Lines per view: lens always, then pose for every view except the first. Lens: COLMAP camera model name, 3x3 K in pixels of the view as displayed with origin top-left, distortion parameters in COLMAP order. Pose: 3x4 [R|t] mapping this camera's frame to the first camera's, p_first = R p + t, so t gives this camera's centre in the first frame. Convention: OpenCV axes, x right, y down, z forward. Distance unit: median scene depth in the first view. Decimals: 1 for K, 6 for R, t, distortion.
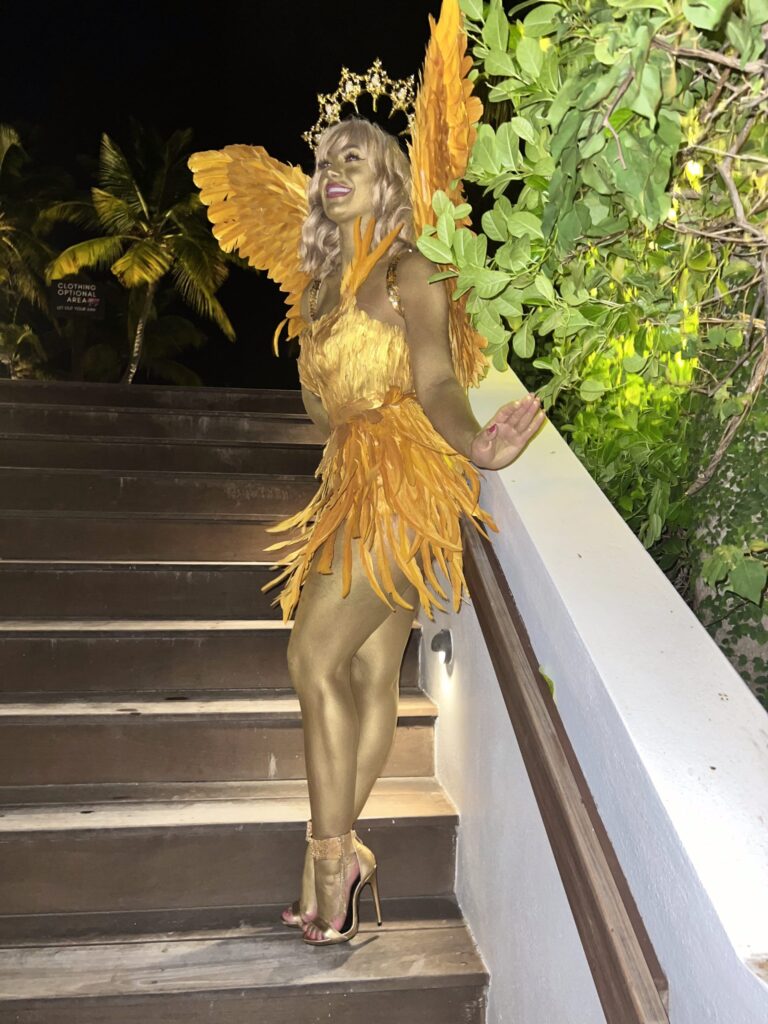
lens RADIAL K [[772.2, 0, 385.4], [0, 772.2, 511.7], [0, 0, 1]] dist [0.028333, -0.028869]
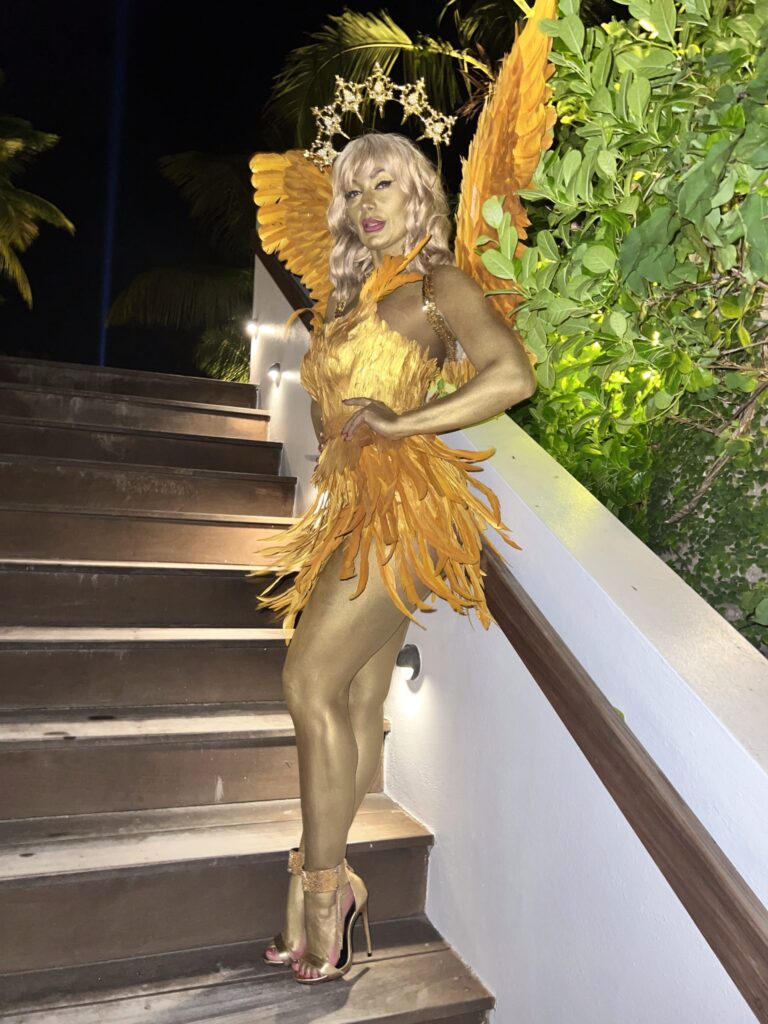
lens RADIAL K [[772.2, 0, 385.7], [0, 772.2, 513.7], [0, 0, 1]] dist [0.028333, -0.028869]
pose [[0.971450, 0.041321, 0.233619, -0.221939], [-0.044646, 0.998963, 0.008958, -0.026194], [-0.233006, -0.019133, 0.972287, 0.059114]]
